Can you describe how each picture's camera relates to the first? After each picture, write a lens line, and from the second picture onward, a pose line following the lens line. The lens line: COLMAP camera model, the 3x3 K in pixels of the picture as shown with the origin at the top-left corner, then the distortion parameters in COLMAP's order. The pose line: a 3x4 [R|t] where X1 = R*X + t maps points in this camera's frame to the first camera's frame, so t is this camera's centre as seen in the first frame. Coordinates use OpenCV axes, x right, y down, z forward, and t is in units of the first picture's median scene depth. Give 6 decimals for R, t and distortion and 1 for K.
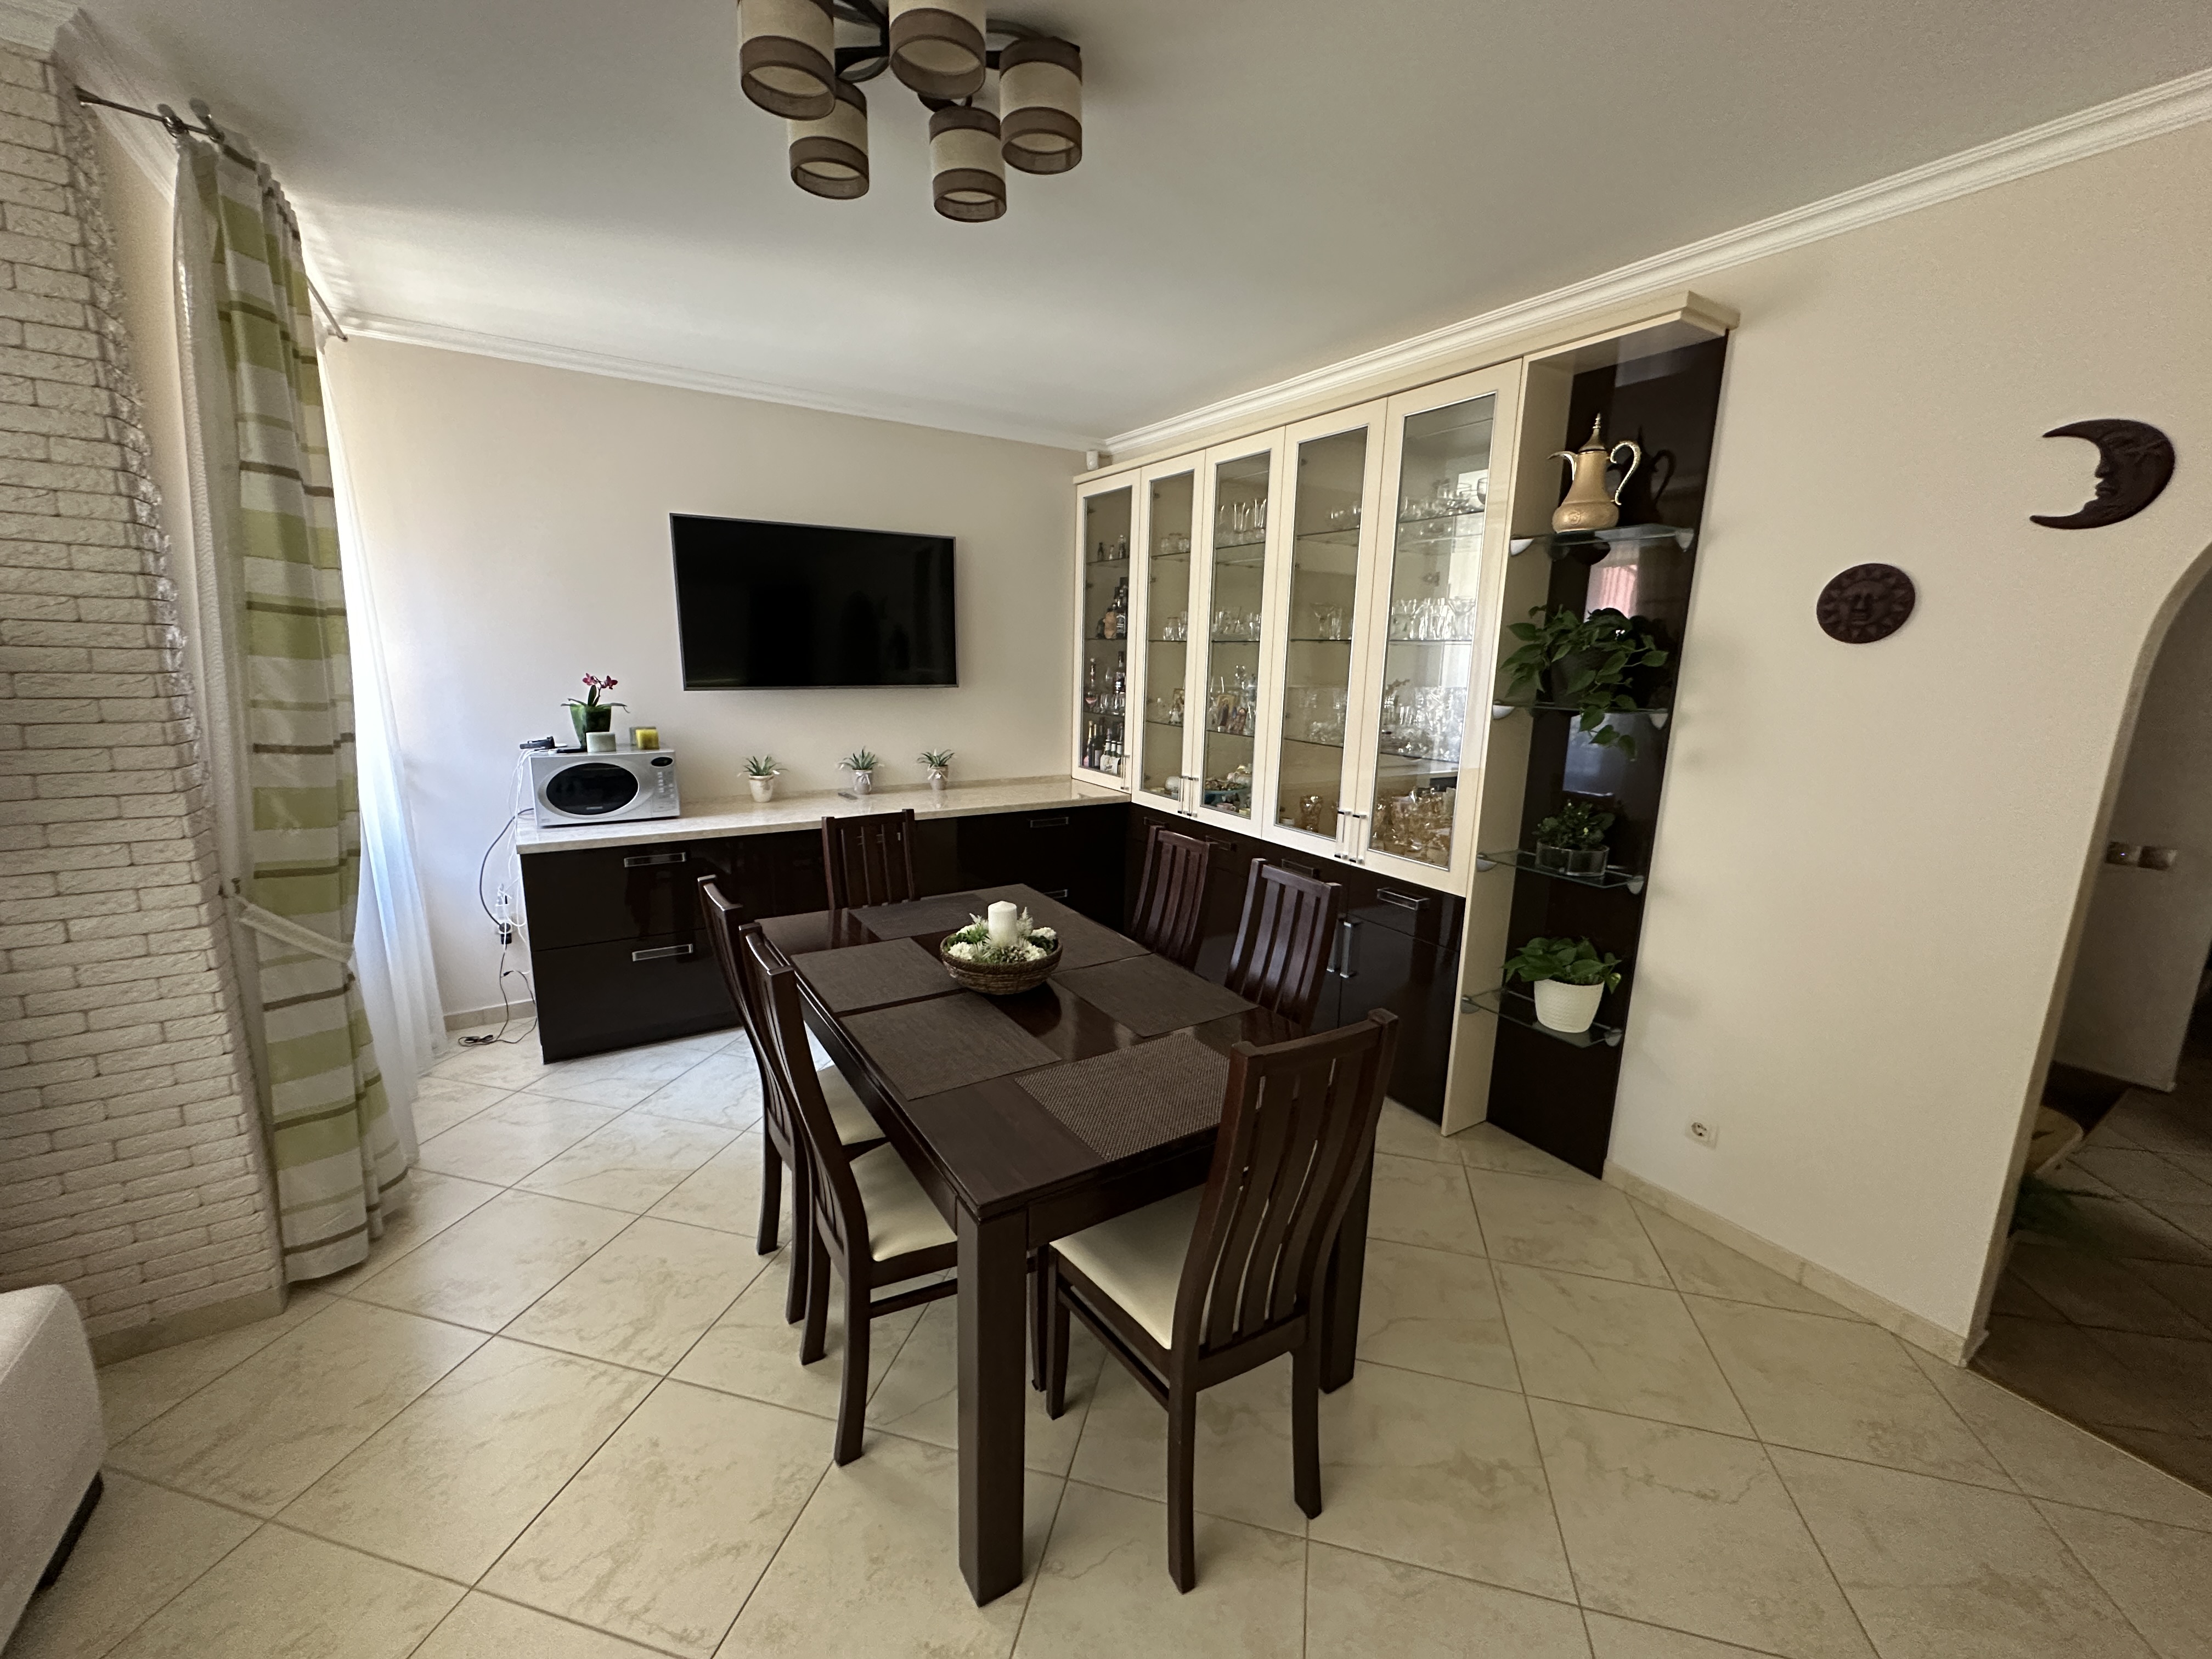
lens RADIAL K [[883.6, 0, 1106.1], [0, 883.6, 827.4], [0, 0, 1]] dist [-0.003253, 0.000811]
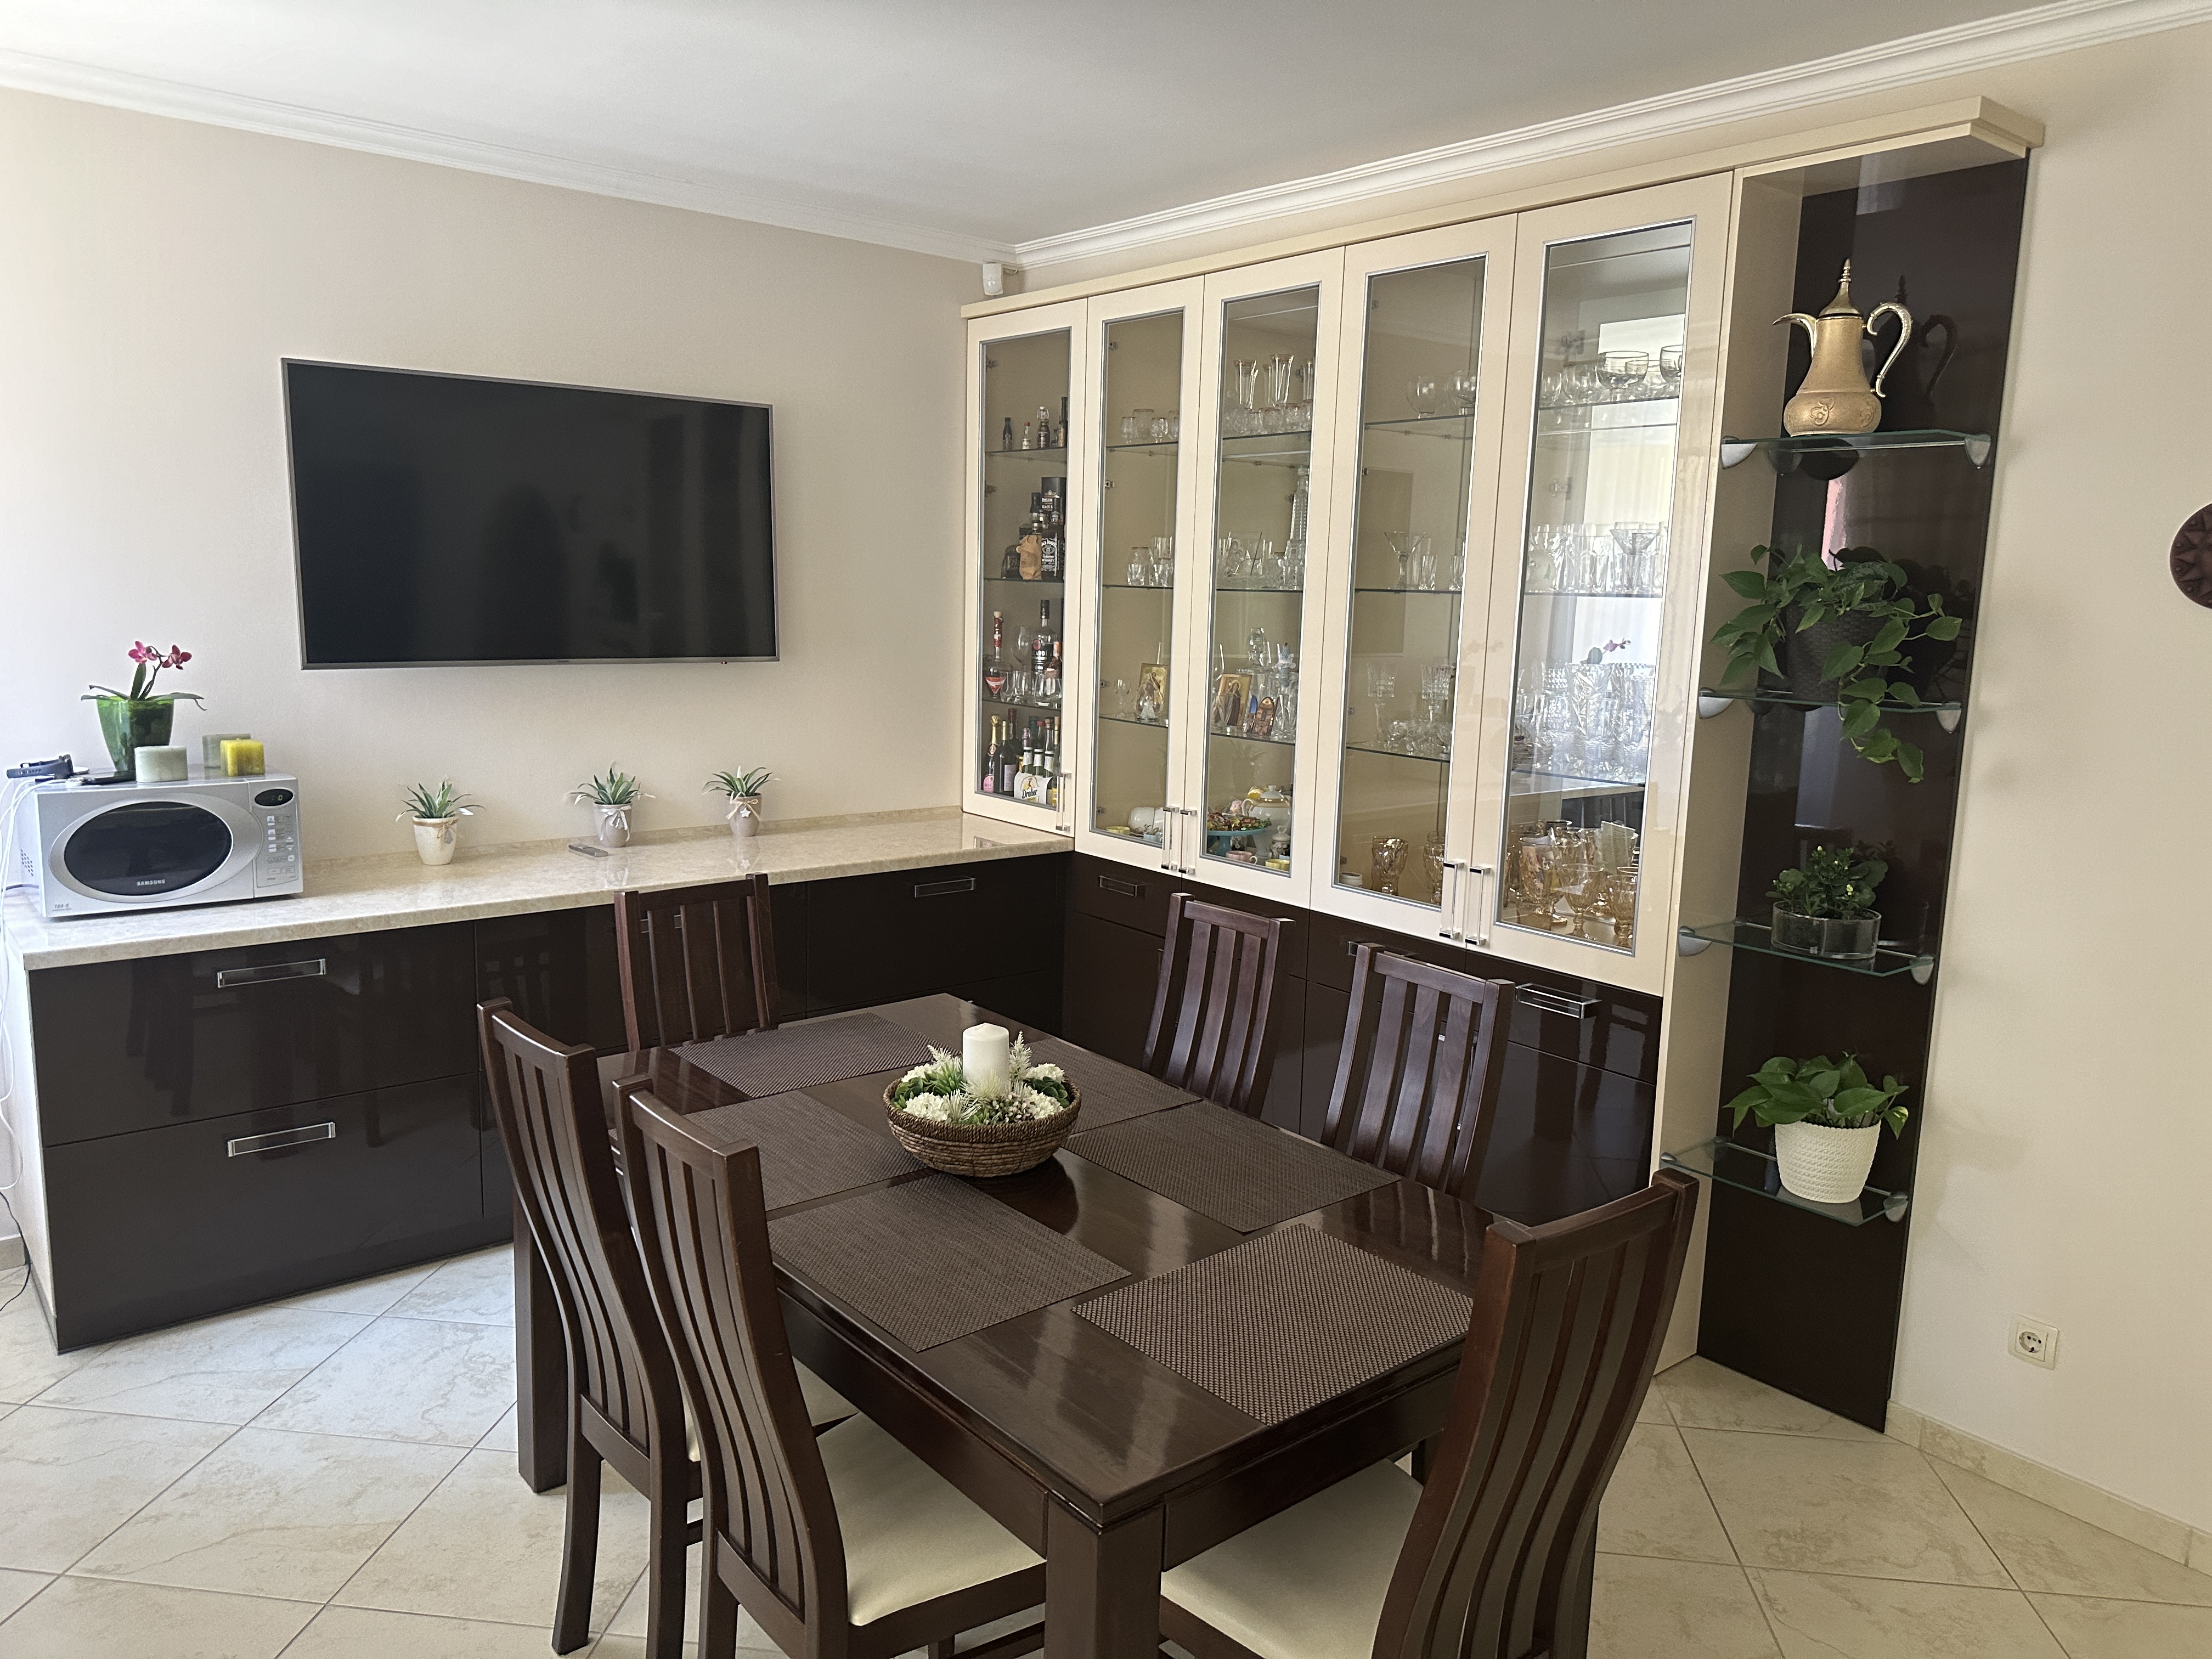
lens RADIAL K [[1561.5, 0, 1106.0], [0, 1561.5, 829.5], [0, 0, 1]] dist [0.068402, -0.089297]
pose [[0.991380, -0.016198, 0.130014, -0.127497], [0.020942, 0.999161, -0.035204, -0.008765], [-0.129335, 0.037624, 0.990887, -0.072555]]
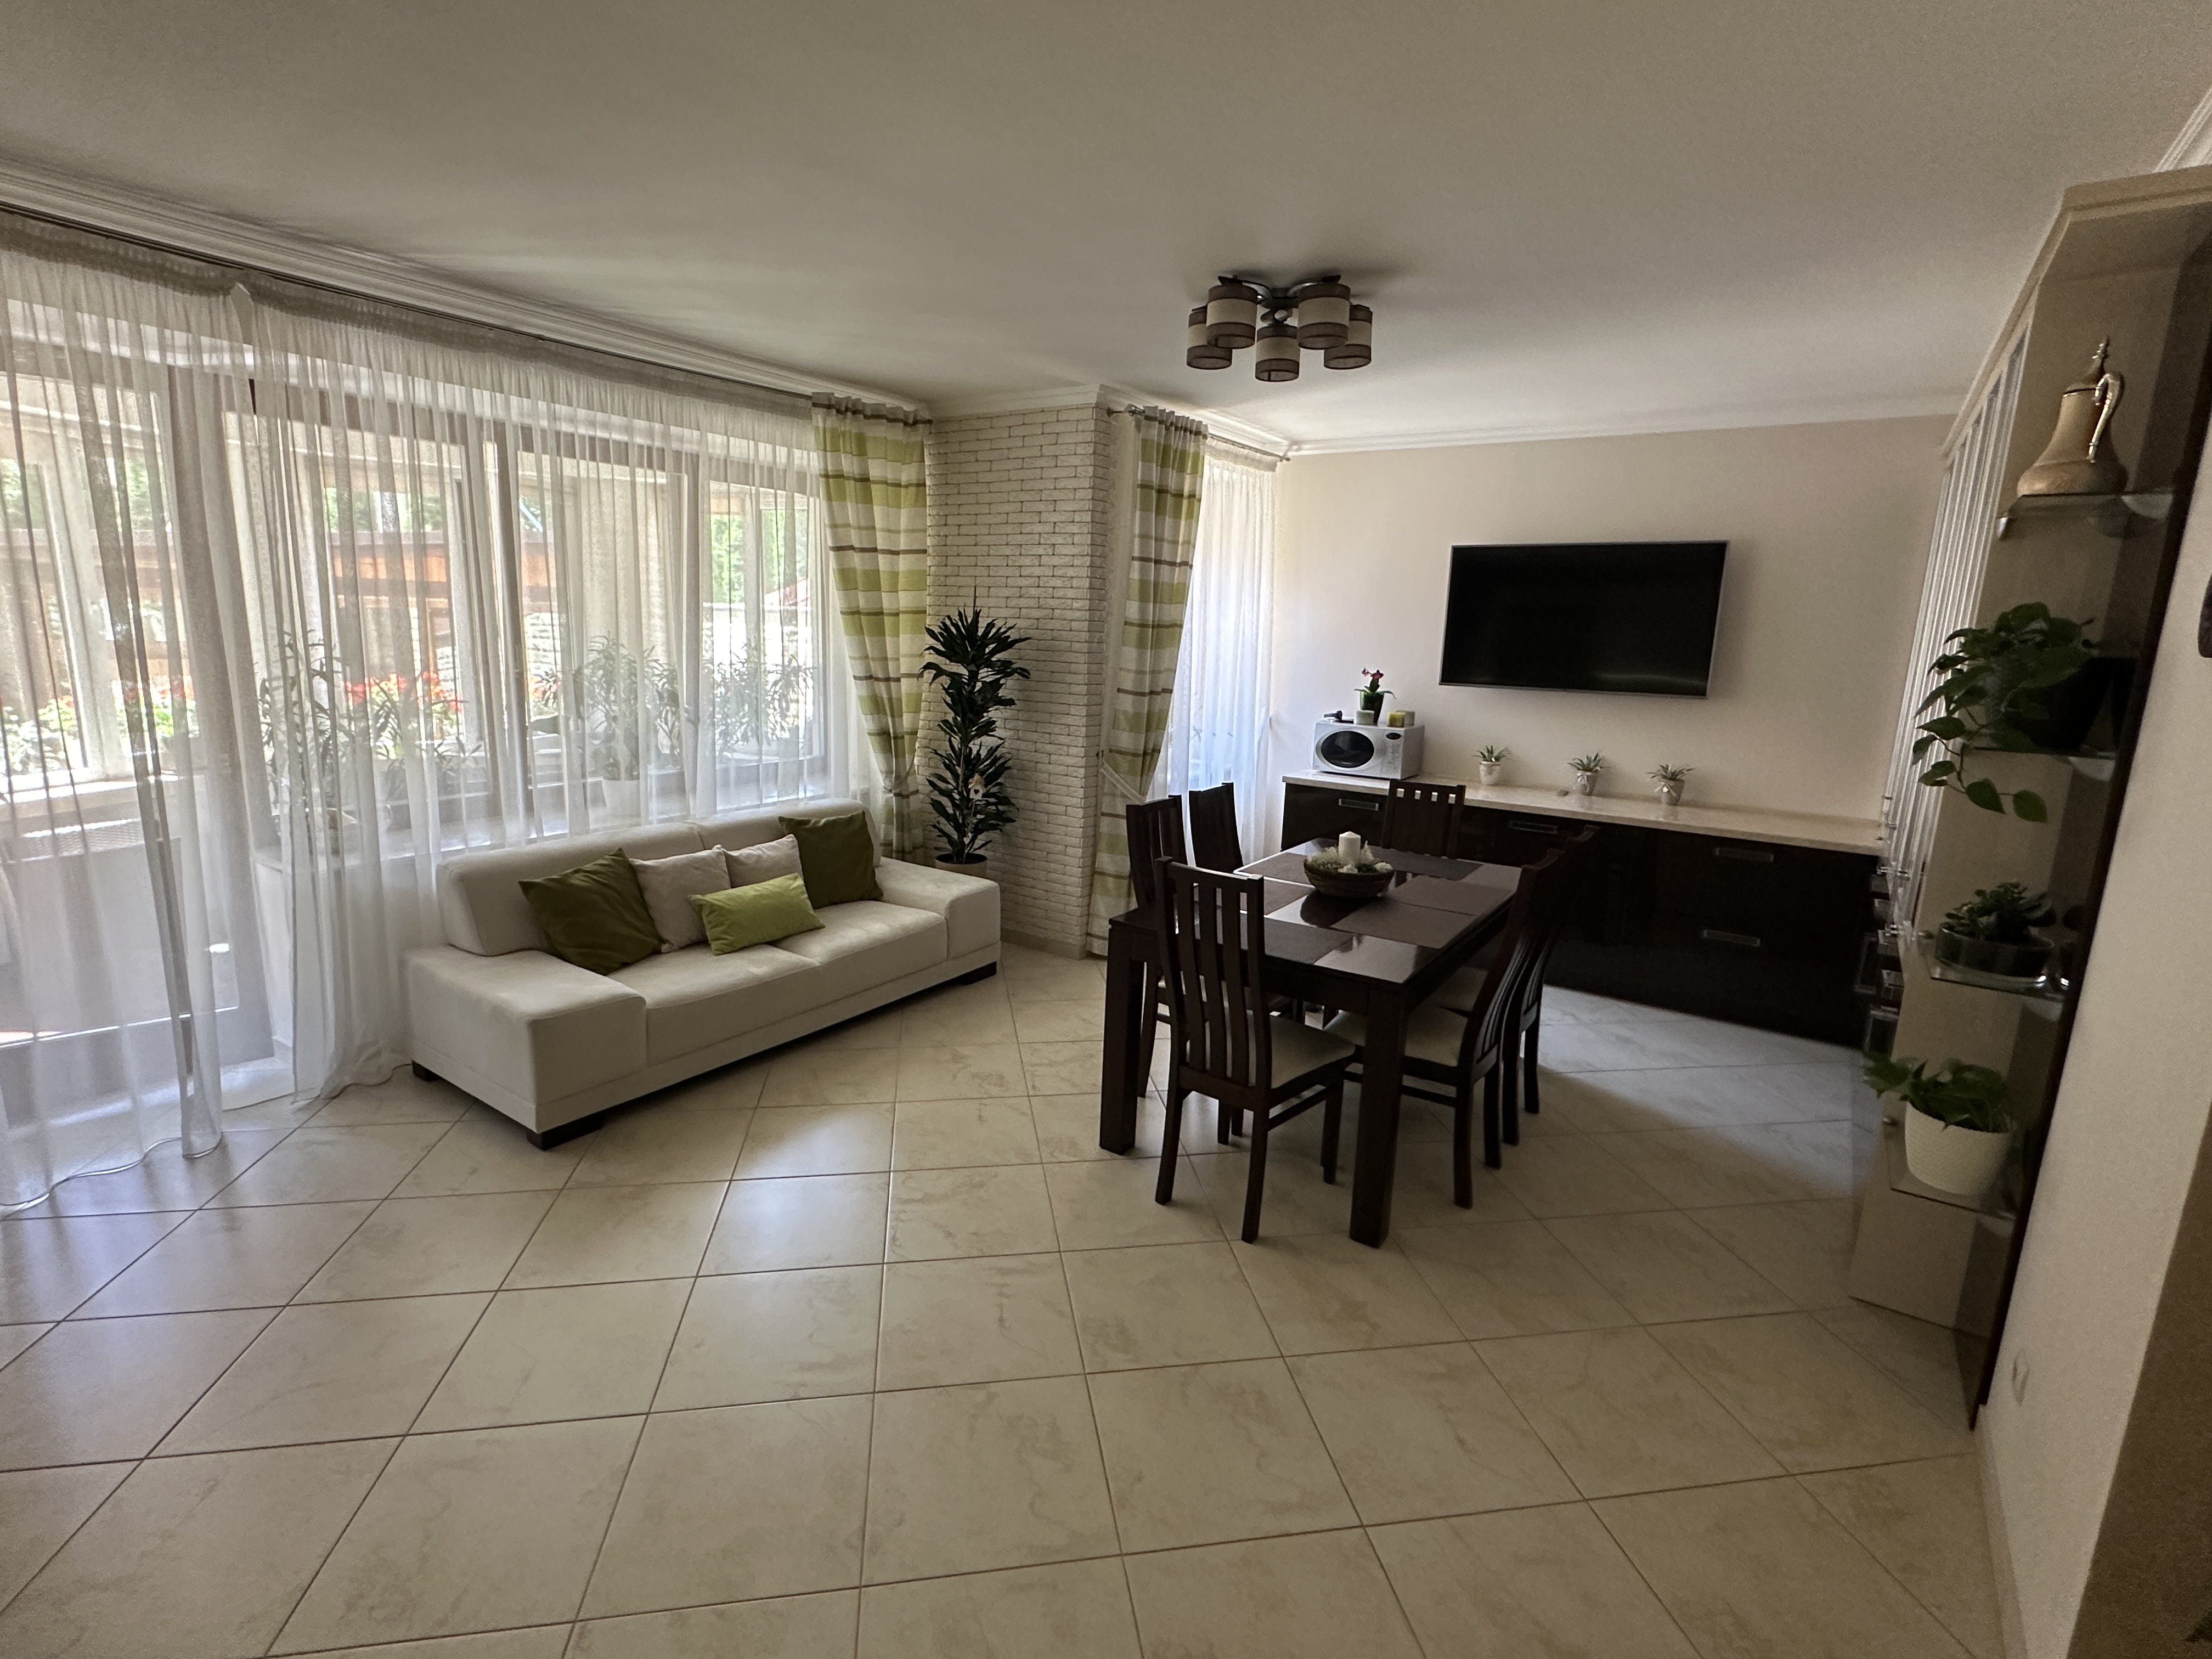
lens RADIAL K [[1046.1, 0, 1102.9], [0, 1046.1, 835.1], [0, 0, 1]] dist [-0.011154, -0.000054]
pose [[0.386617, 0.171735, -0.906109, 0.878468], [-0.206006, 0.973765, 0.096660, 0.008875], [0.898938, 0.149293, 0.411853, -0.007035]]
